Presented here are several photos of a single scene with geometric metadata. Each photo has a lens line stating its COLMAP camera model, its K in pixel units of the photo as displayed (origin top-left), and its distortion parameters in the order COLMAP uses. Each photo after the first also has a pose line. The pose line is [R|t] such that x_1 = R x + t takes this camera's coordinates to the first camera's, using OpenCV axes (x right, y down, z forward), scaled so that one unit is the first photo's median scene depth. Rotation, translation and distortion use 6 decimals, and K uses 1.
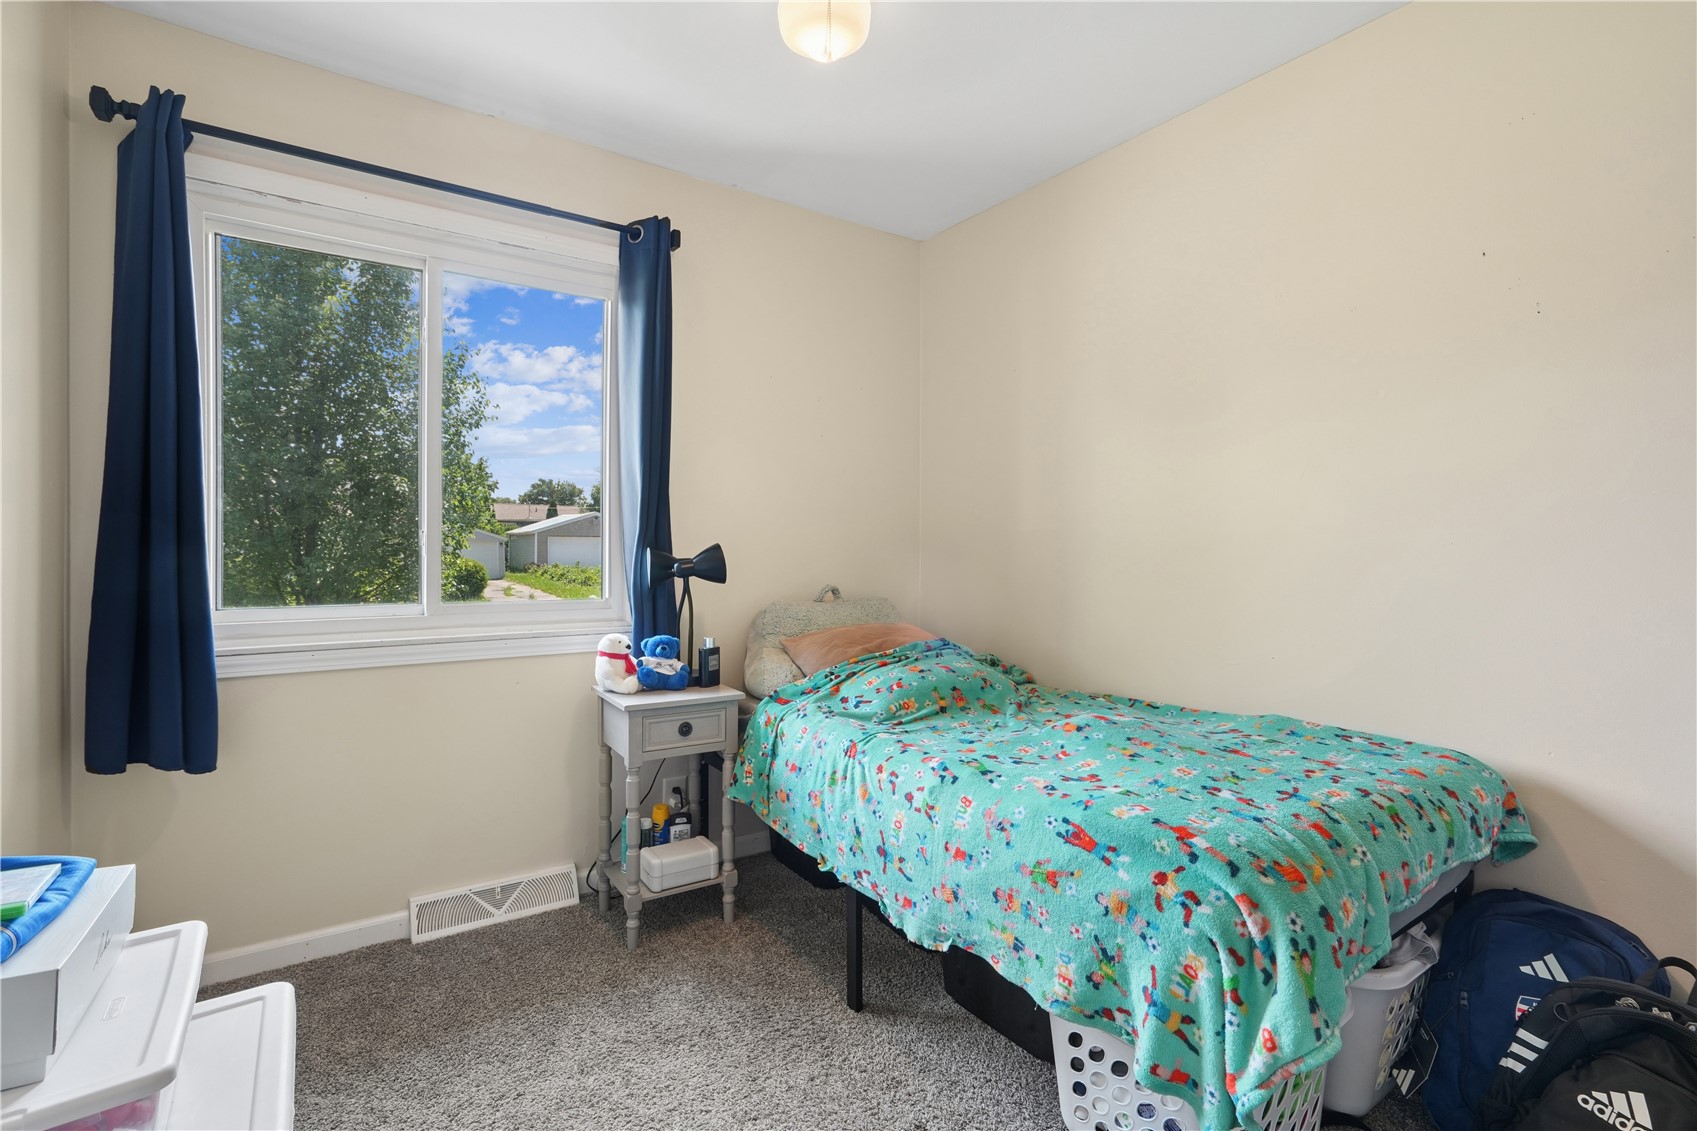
lens RADIAL K [[771.4, 0, 830.4], [0, 771.4, 549.6], [0, 0, 1]] dist [0.013658, 0.005540]
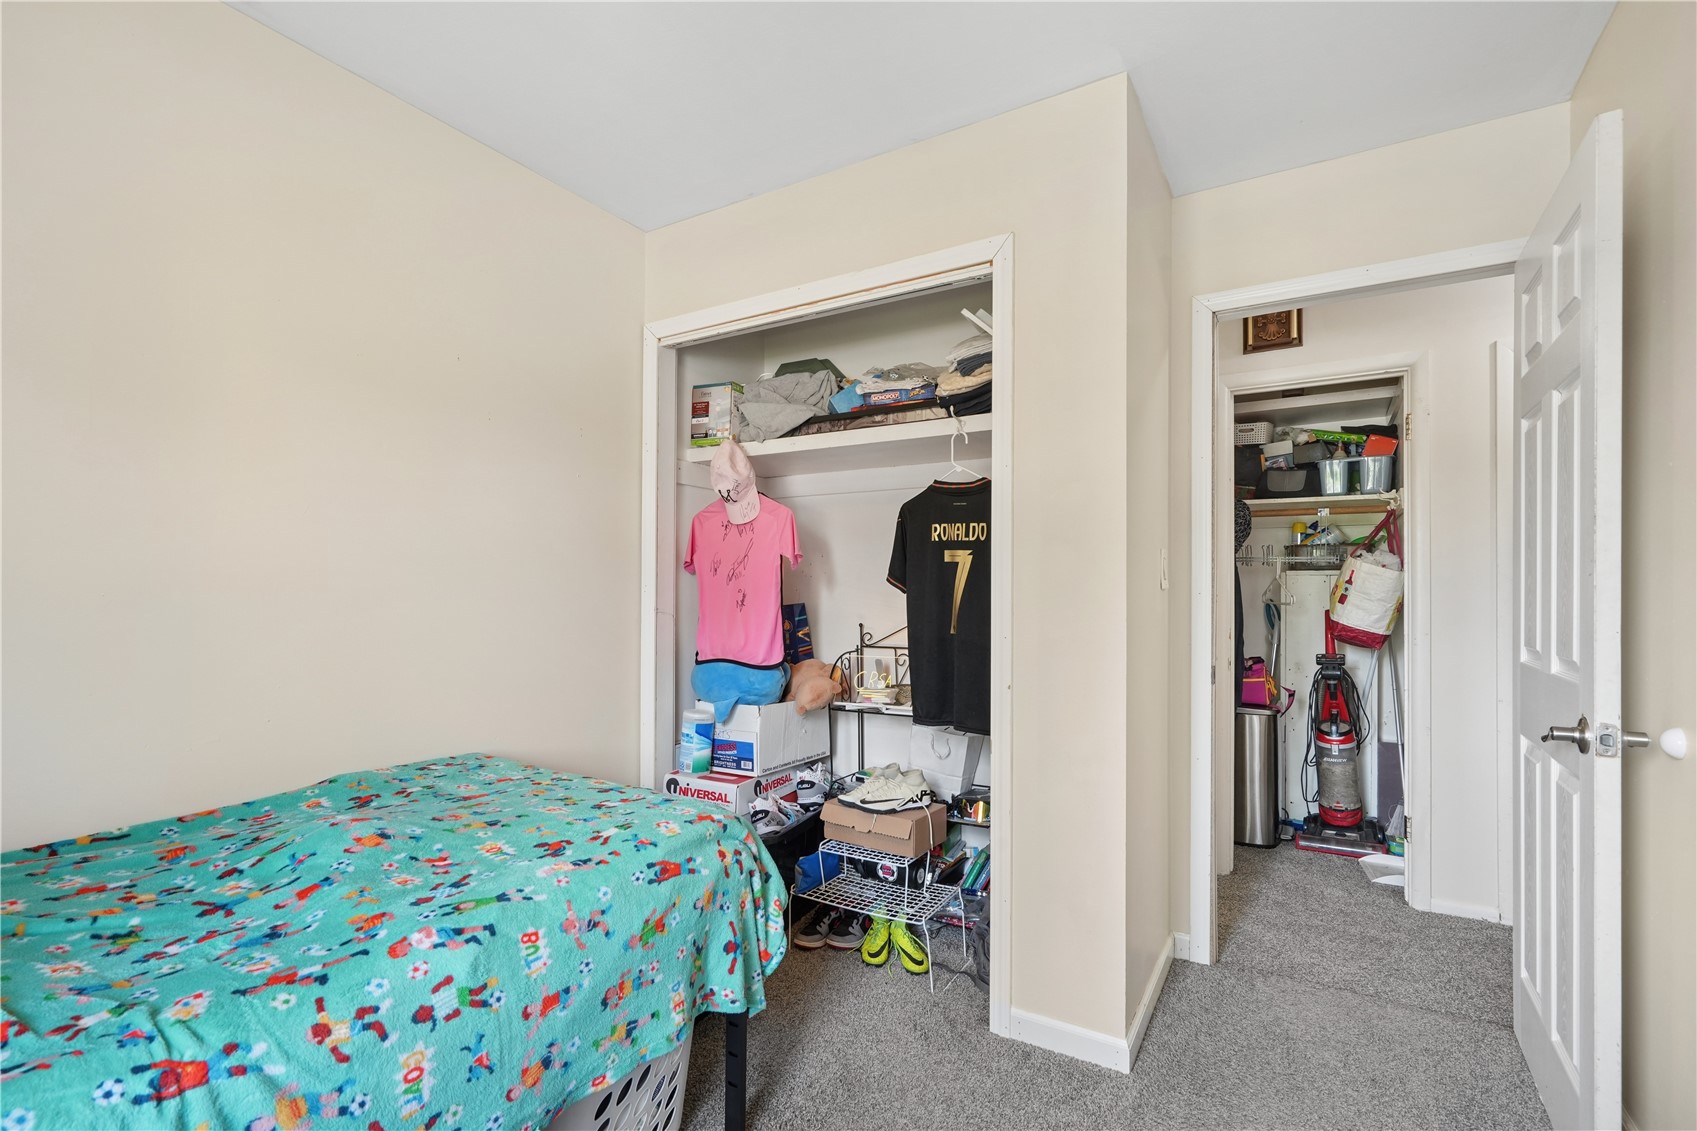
lens RADIAL K [[771.4, 0, 830.4], [0, 771.4, 549.6], [0, 0, 1]] dist [0.013658, 0.005540]
pose [[-0.393362, 0.039592, 0.918531, -0.710423], [-0.007393, 0.998904, -0.046222, -0.024804], [-0.919354, -0.024973, -0.392638, 1.118655]]
